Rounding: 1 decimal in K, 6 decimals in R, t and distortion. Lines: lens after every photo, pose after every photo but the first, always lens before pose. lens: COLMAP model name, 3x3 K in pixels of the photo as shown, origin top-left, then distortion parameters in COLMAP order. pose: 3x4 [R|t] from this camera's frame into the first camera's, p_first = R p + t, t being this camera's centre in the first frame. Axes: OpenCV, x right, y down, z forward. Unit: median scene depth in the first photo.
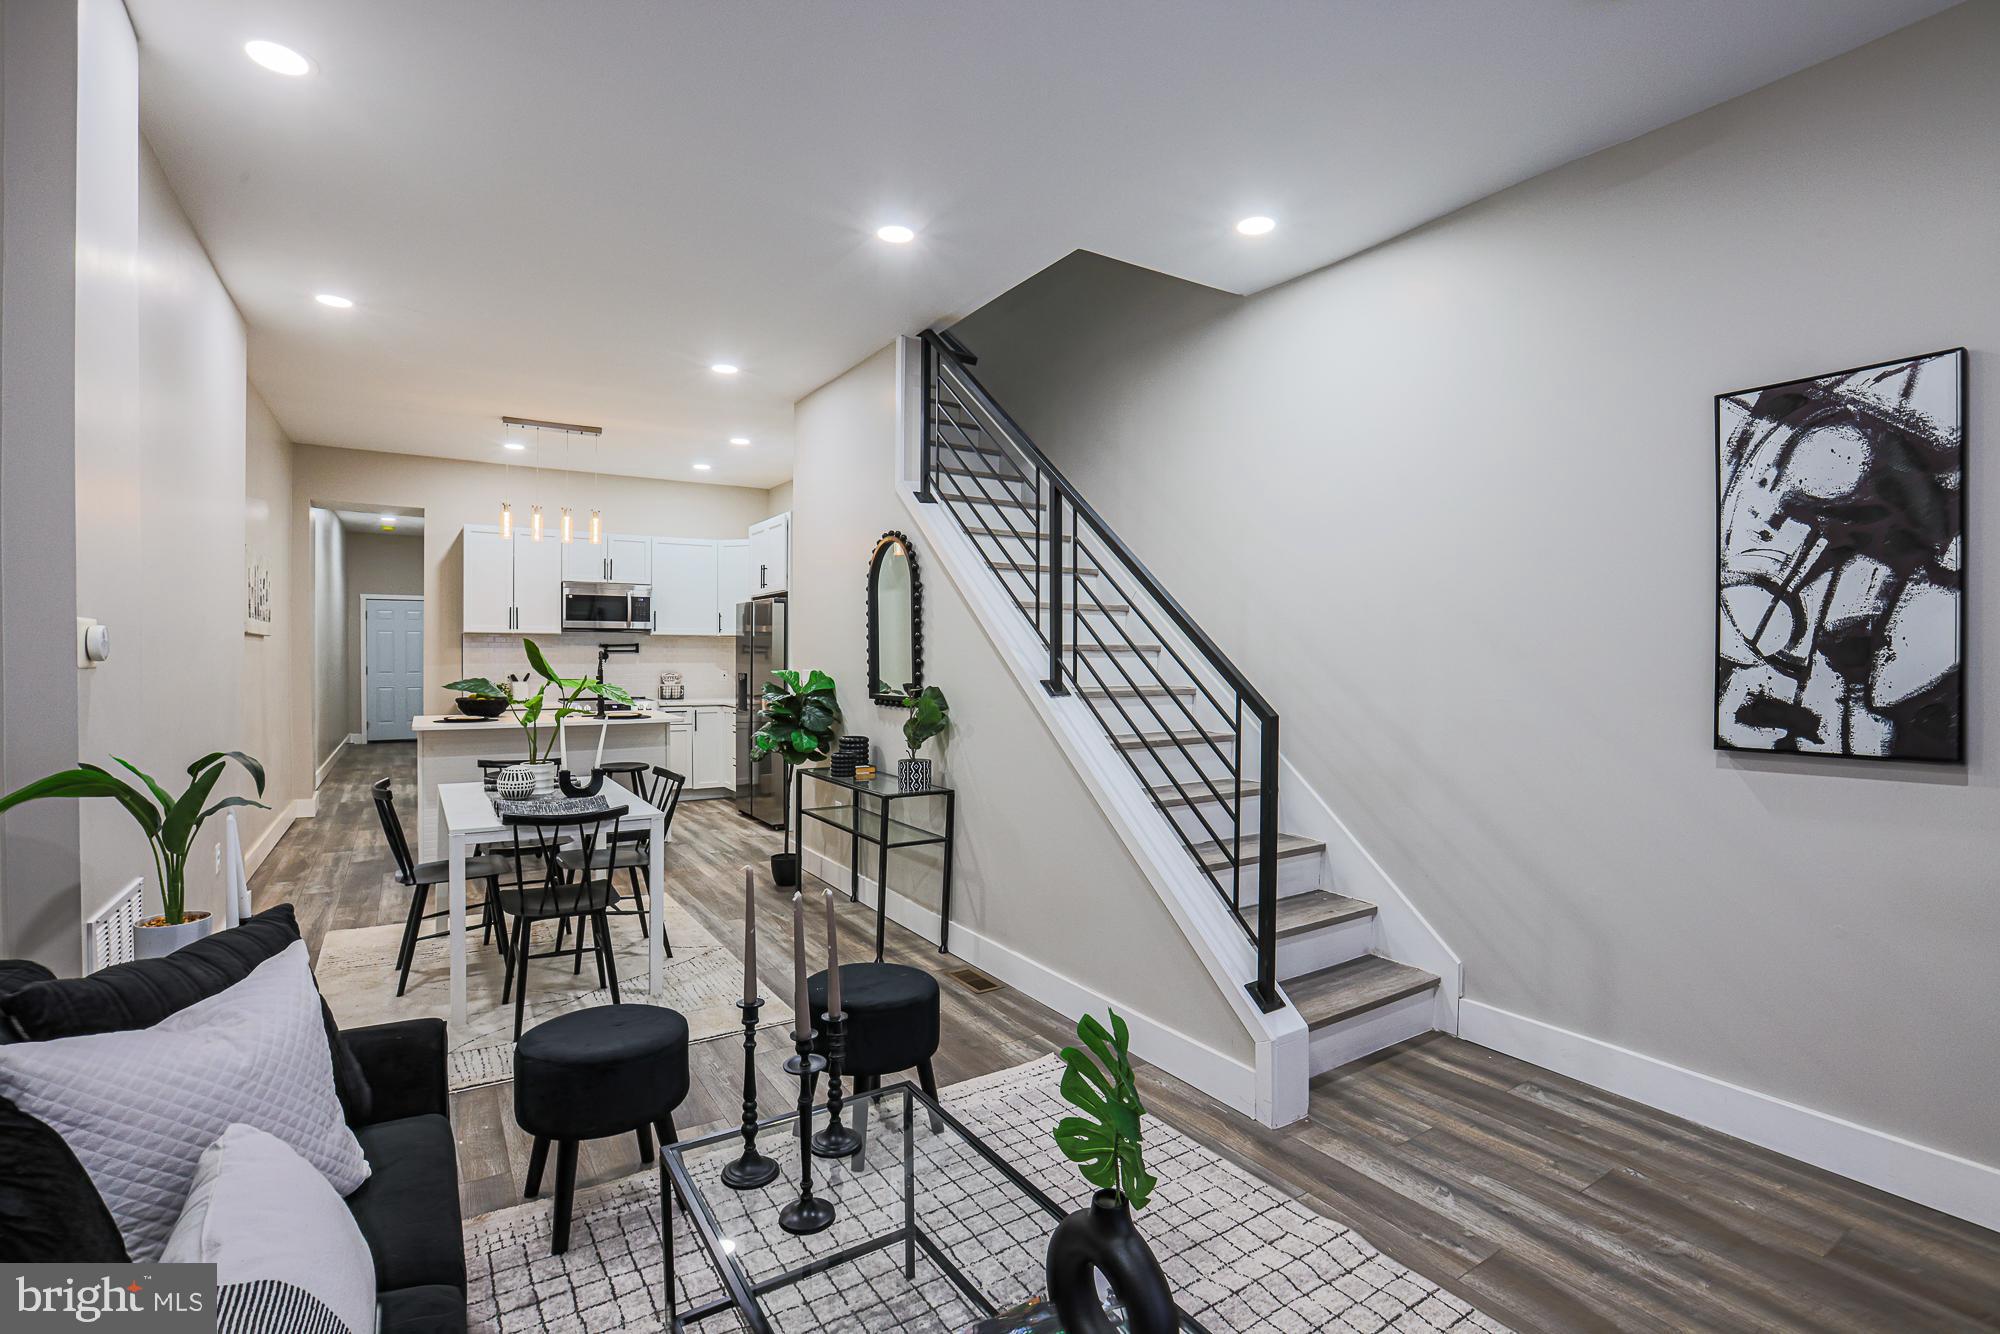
lens RADIAL K [[929.1, 0, 1000.6], [0, 929.1, 665.5], [0, 0, 1]] dist [-0.037706, 0.007529]
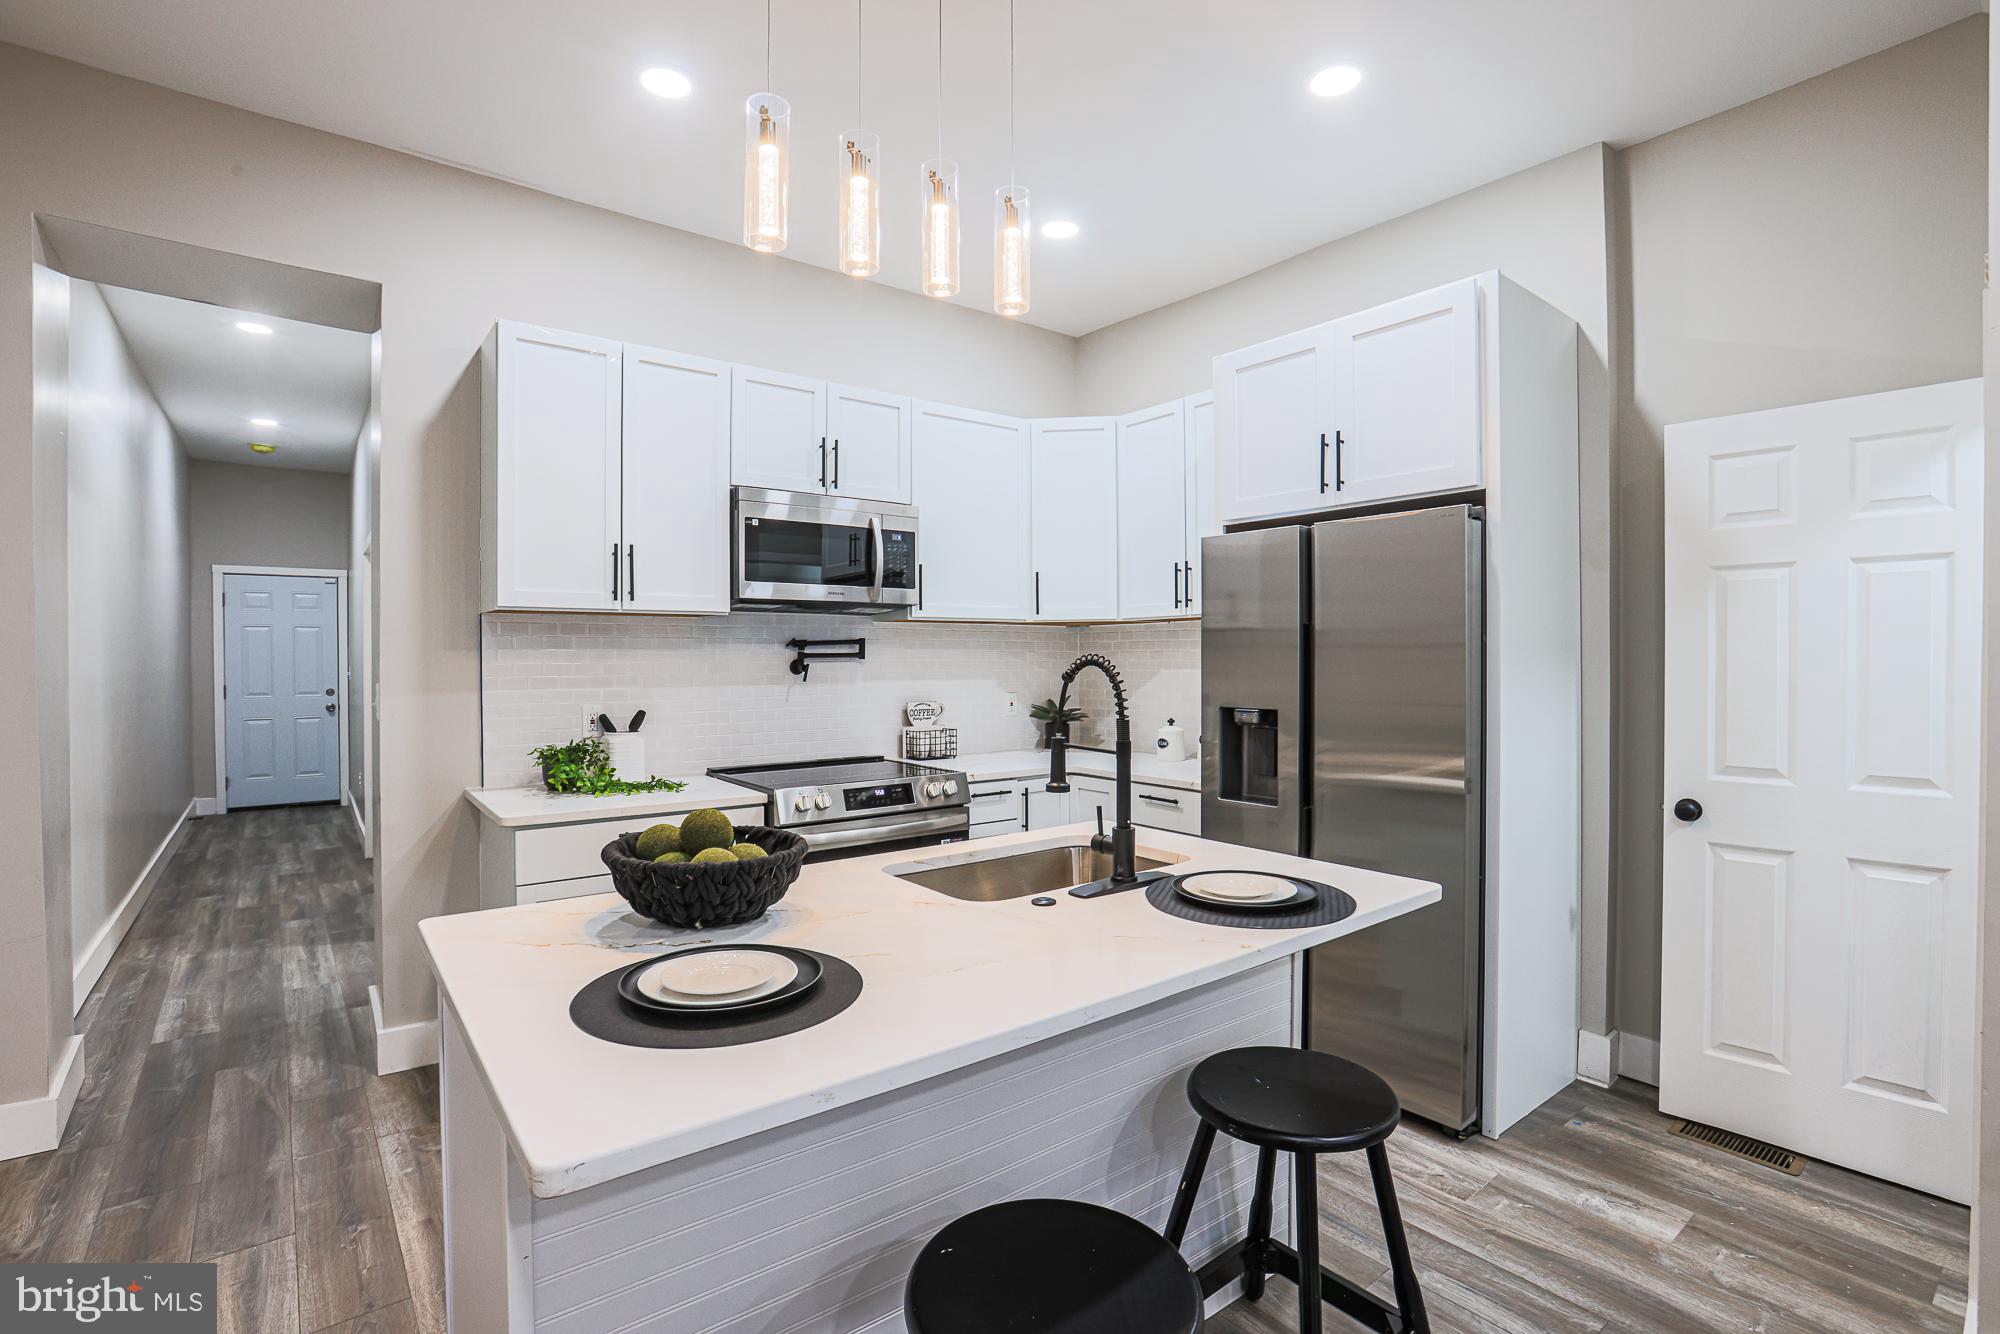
lens RADIAL K [[943.5, 0, 1004.1], [0, 943.5, 661.7], [0, 0, 1]] dist [-0.042150, 0.012680]
pose [[0.995429, -0.010352, 0.094937, -0.582168], [0.011127, 0.999909, -0.007636, -0.012944], [-0.094849, 0.008657, 0.995454, 0.844311]]
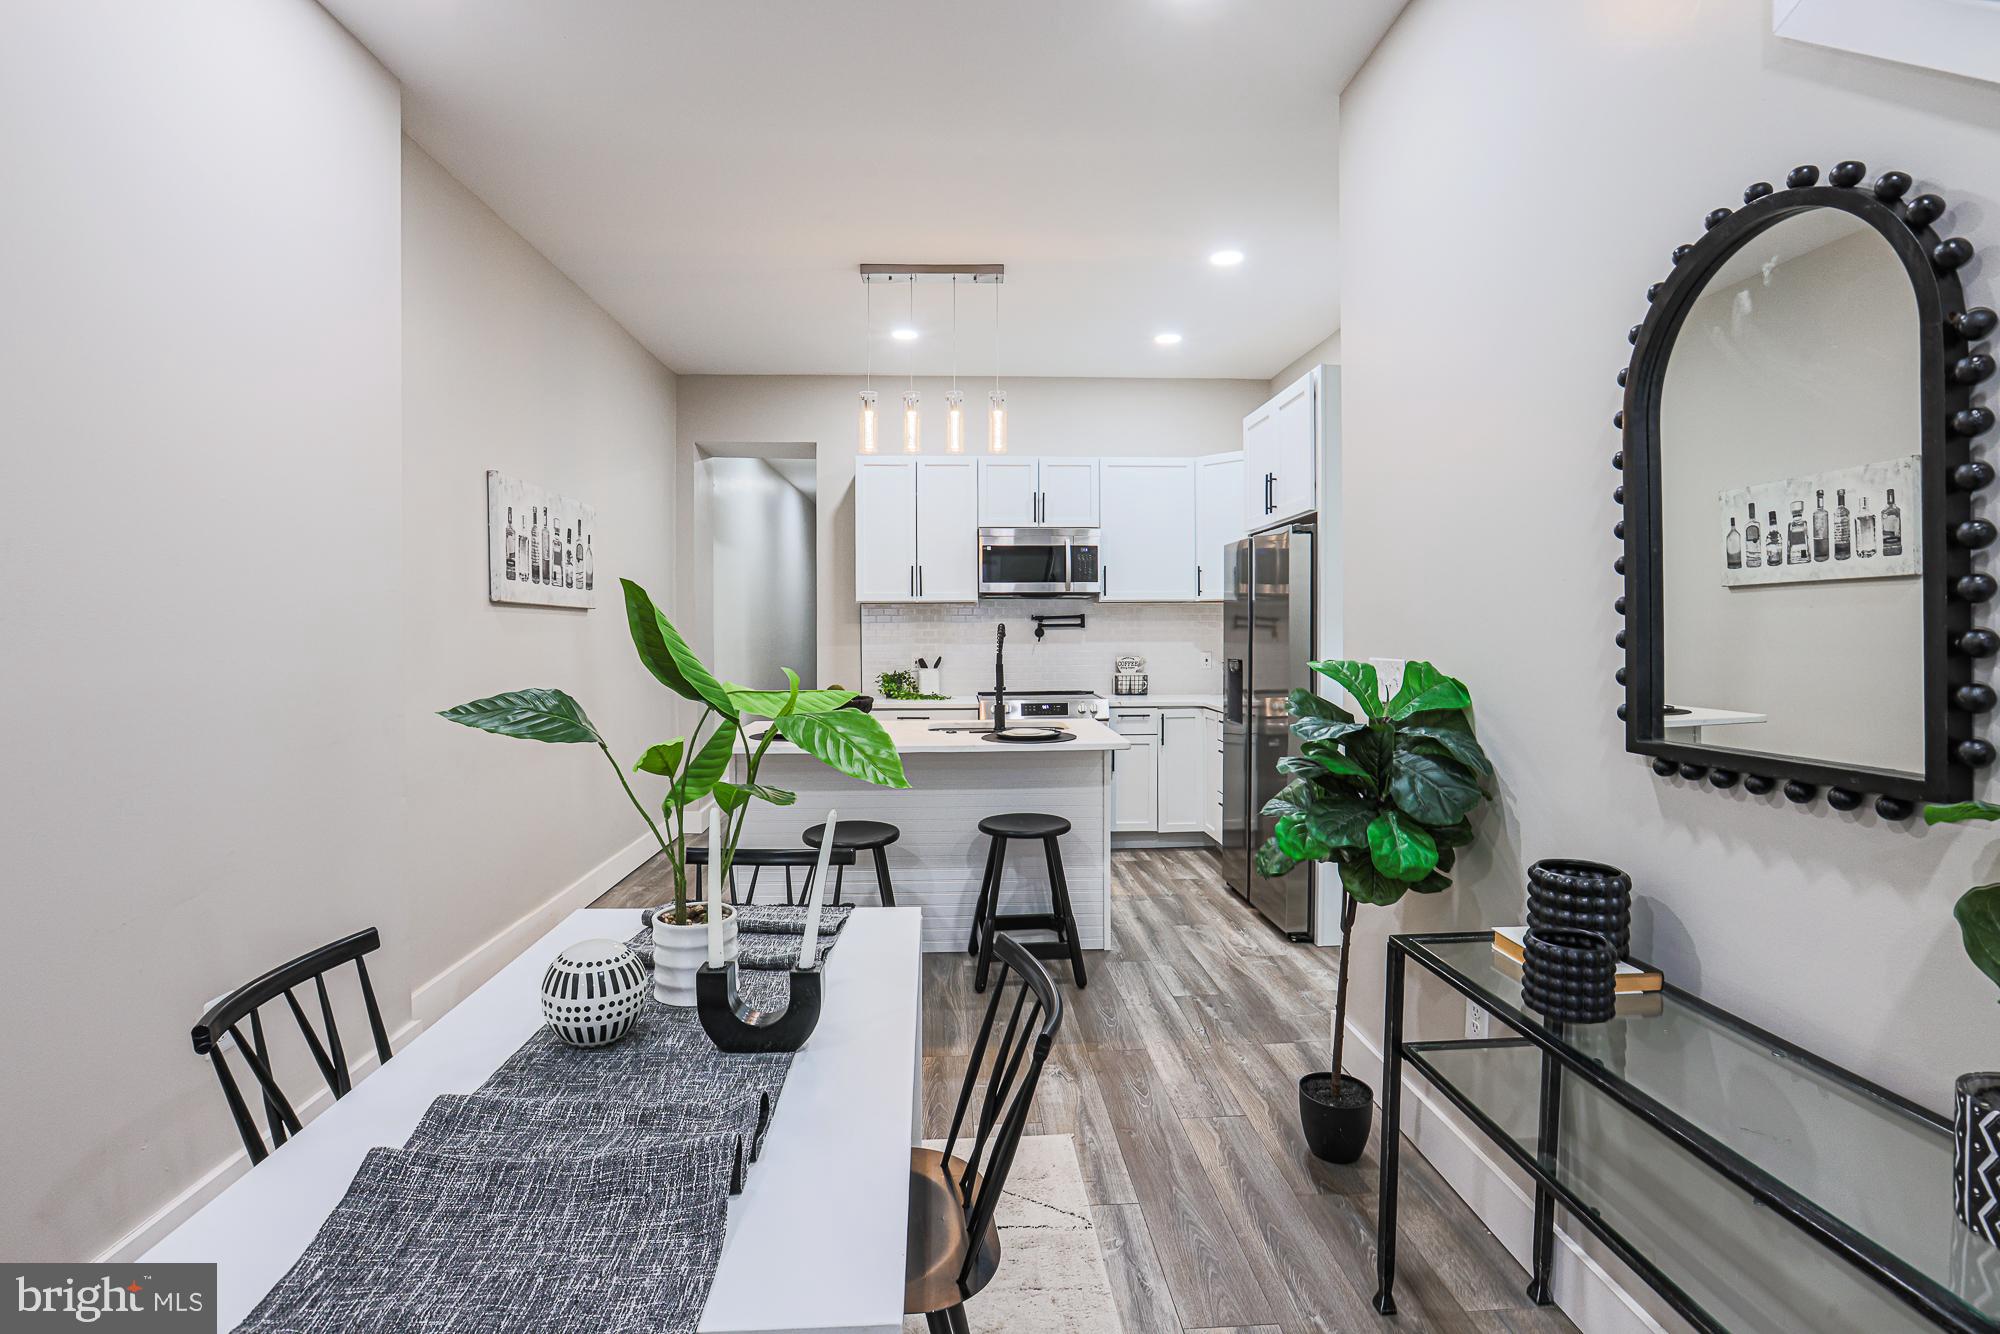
lens RADIAL K [[943.5, 0, 981.7], [0, 943.5, 650.1], [0, 0, 1]] dist [-0.042150, 0.012680]
pose [[0.863293, 0.000955, -0.504702, -0.157974], [0.003572, 0.999962, 0.008001, -0.004395], [0.504690, -0.008710, 0.863257, 0.548832]]
